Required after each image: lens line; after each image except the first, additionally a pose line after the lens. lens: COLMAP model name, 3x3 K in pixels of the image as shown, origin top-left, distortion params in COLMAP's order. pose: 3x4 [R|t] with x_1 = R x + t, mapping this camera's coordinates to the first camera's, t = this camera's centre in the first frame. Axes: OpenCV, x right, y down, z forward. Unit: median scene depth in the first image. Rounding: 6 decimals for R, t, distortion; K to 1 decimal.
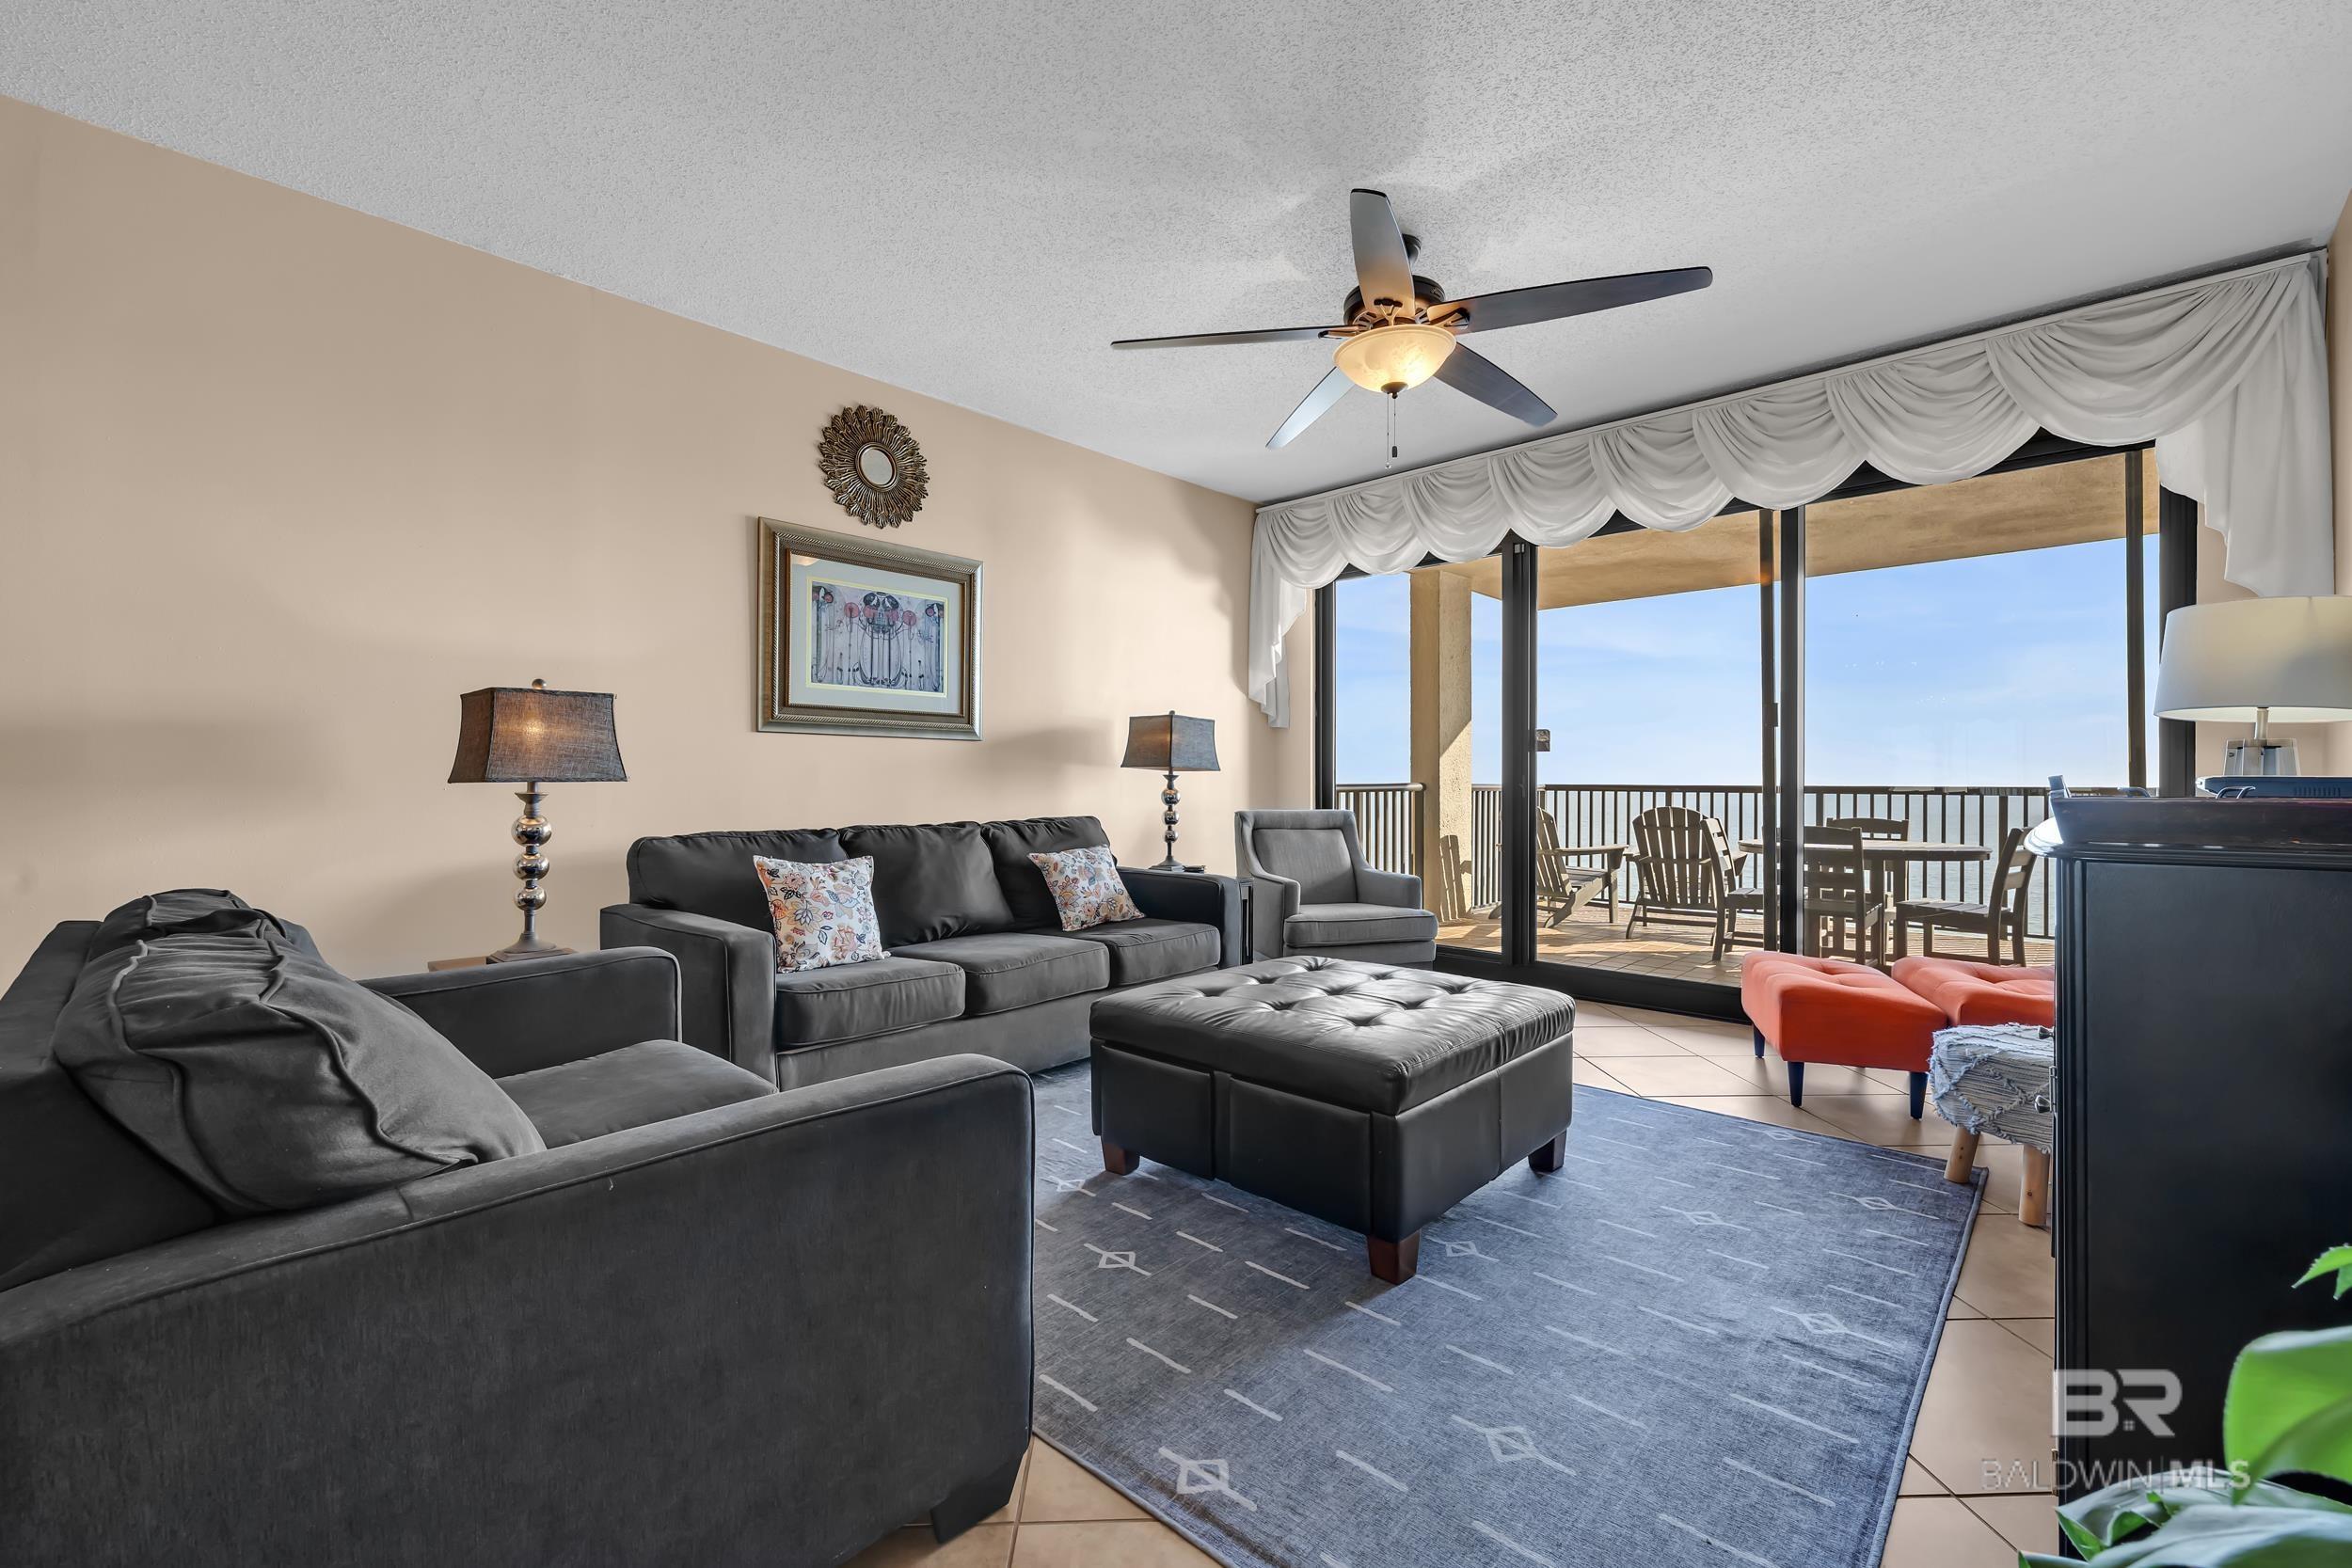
lens RADIAL K [[981.5, 0, 1179.9], [0, 981.5, 782.3], [0, 0, 1]] dist [-0.001222, 0.000570]
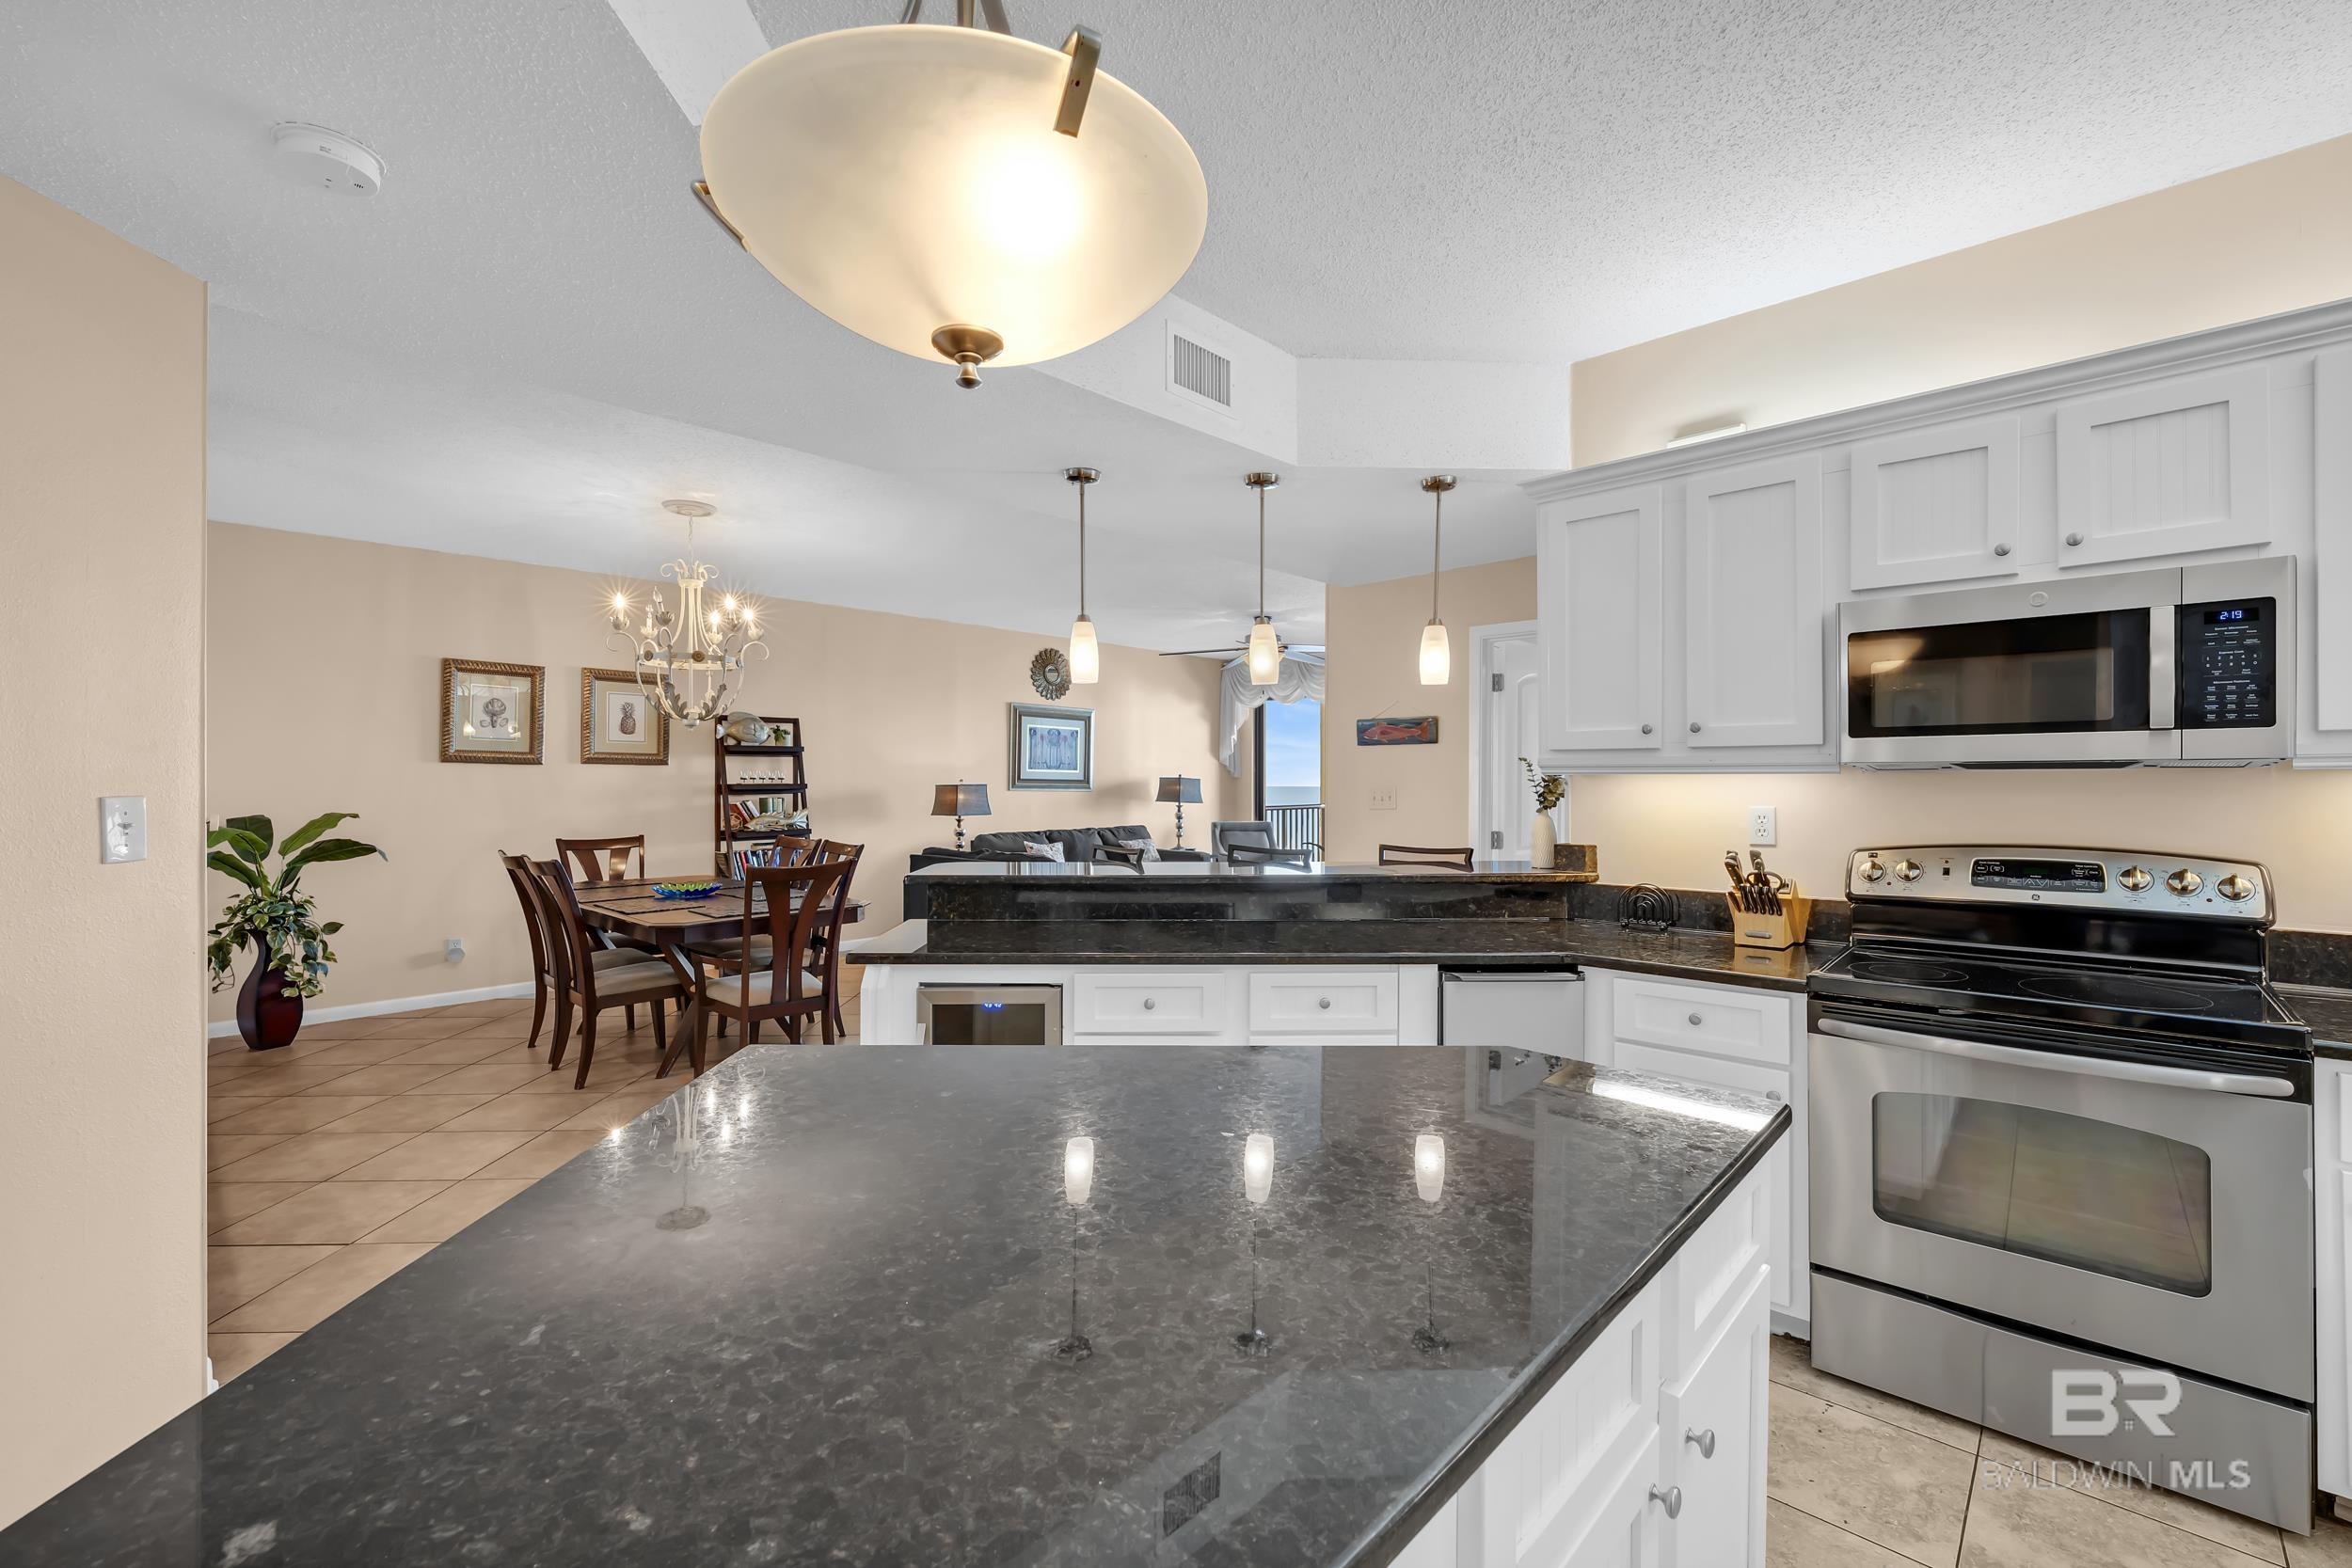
lens RADIAL K [[981.5, 0, 1179.9], [0, 981.5, 782.3], [0, 0, 1]] dist [-0.001222, 0.000570]
pose [[0.999982, -0.002814, -0.005233, 0.002870], [0.002785, 0.999981, -0.005436, -0.043845], [0.005248, 0.005421, 0.999972, -1.061552]]
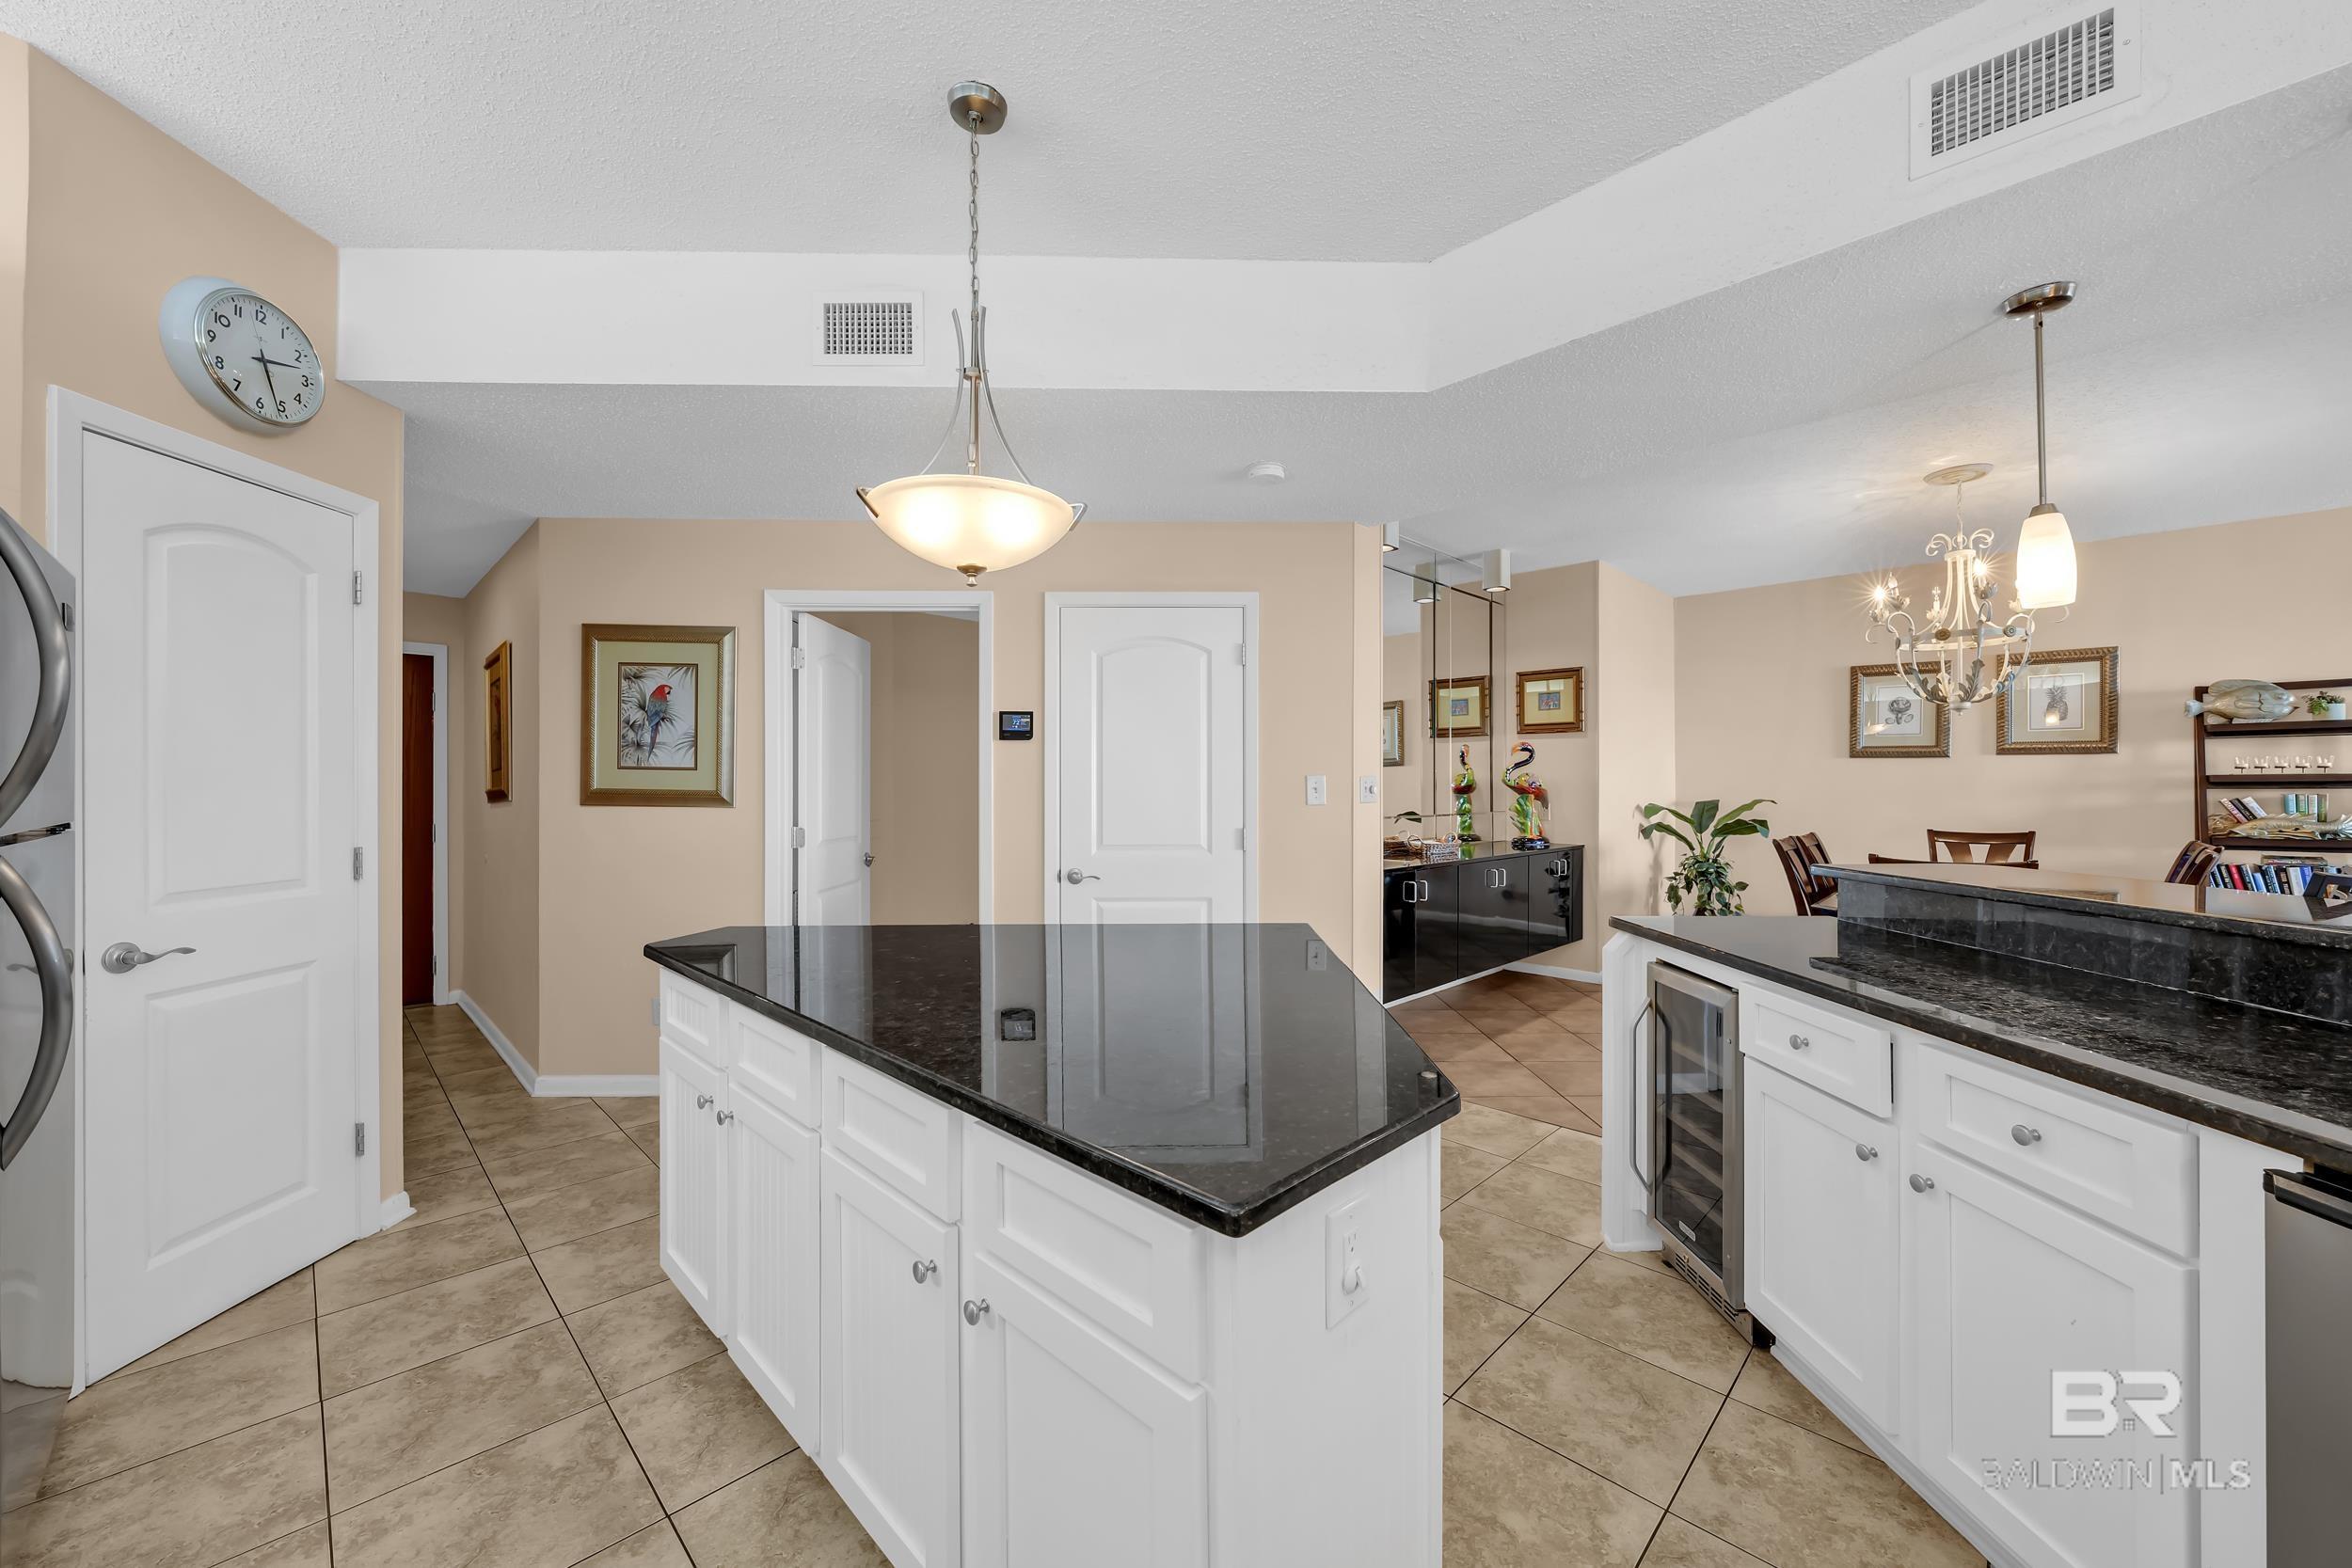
lens RADIAL K [[899.5, 0, 1171.8], [0, 899.5, 783.0], [0, 0, 1]] dist [-0.000569, -0.000046]
pose [[-0.036317, -0.006657, -0.999318, 0.385003], [-0.006395, 0.999959, -0.006428, -0.028100], [0.999320, 0.006157, -0.036359, -0.768236]]
